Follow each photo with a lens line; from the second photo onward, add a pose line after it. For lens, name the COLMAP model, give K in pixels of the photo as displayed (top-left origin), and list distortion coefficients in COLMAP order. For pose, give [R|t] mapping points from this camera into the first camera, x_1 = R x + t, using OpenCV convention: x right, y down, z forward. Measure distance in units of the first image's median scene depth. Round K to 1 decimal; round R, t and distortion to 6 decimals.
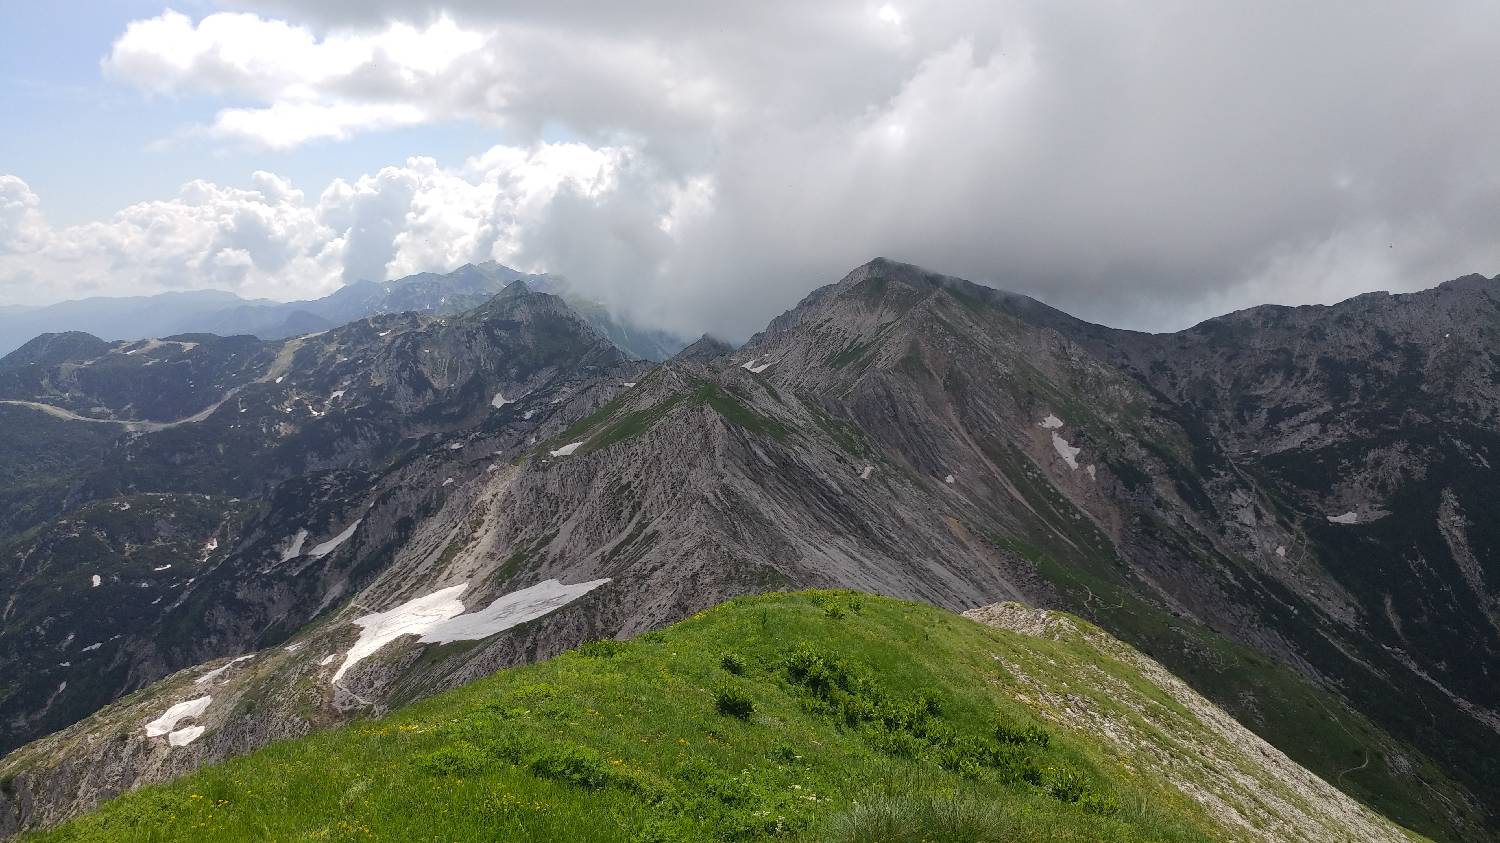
lens RADIAL K [[996.9, 0, 750.2], [0, 996.9, 421.6], [0, 0, 1]] dist [-0.019966, 0.001156]
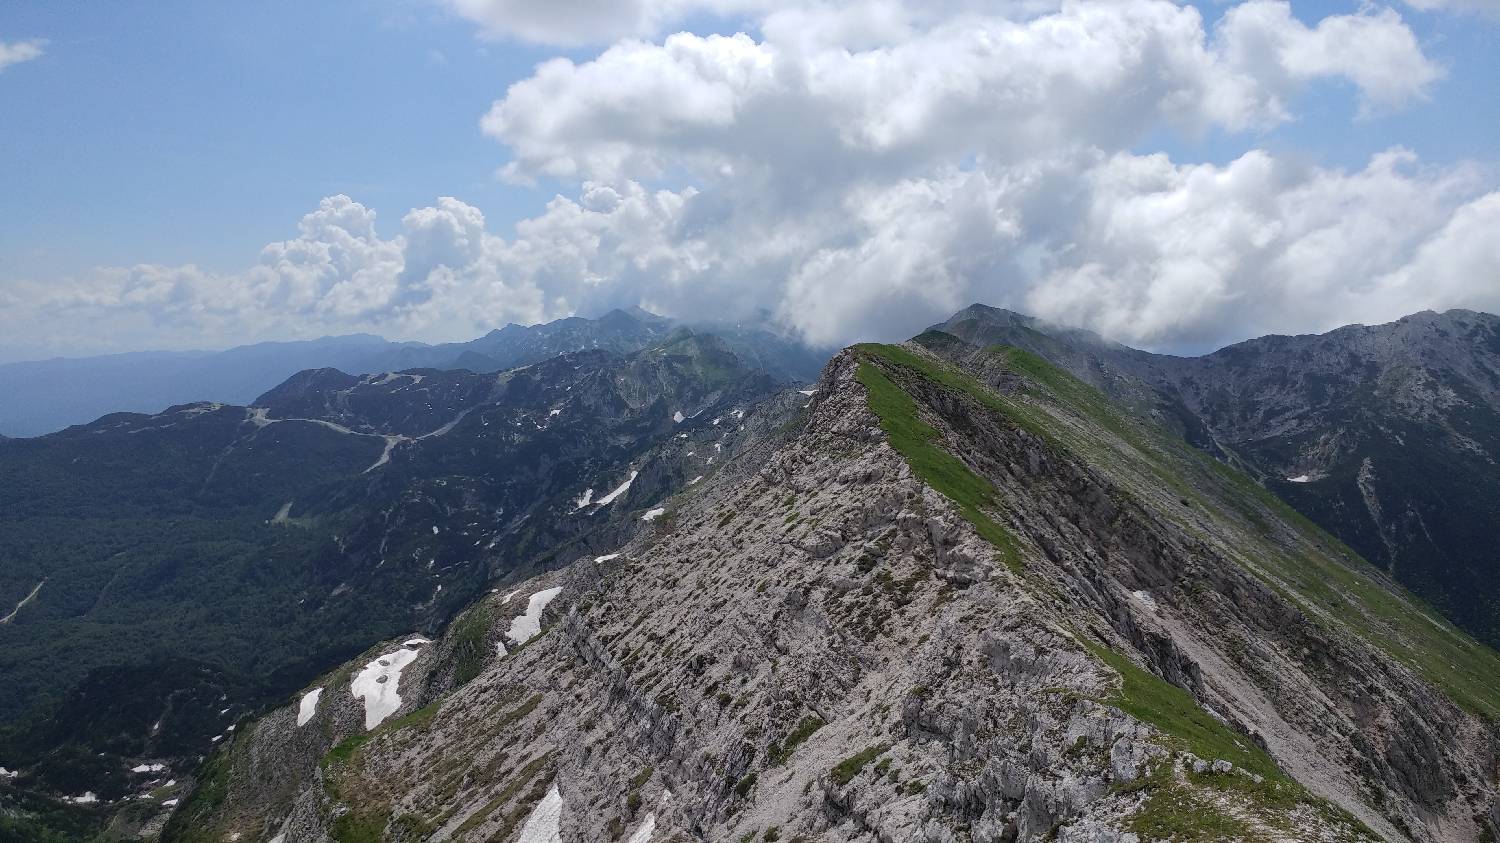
lens RADIAL K [[996.9, 0, 750.8], [0, 996.9, 421.2], [0, 0, 1]] dist [-0.019966, 0.001156]
pose [[0.993820, -0.001023, -0.110995, -0.030674], [-0.003433, 0.999196, -0.039947, 0.055745], [0.110947, 0.040081, 0.993018, -0.414631]]
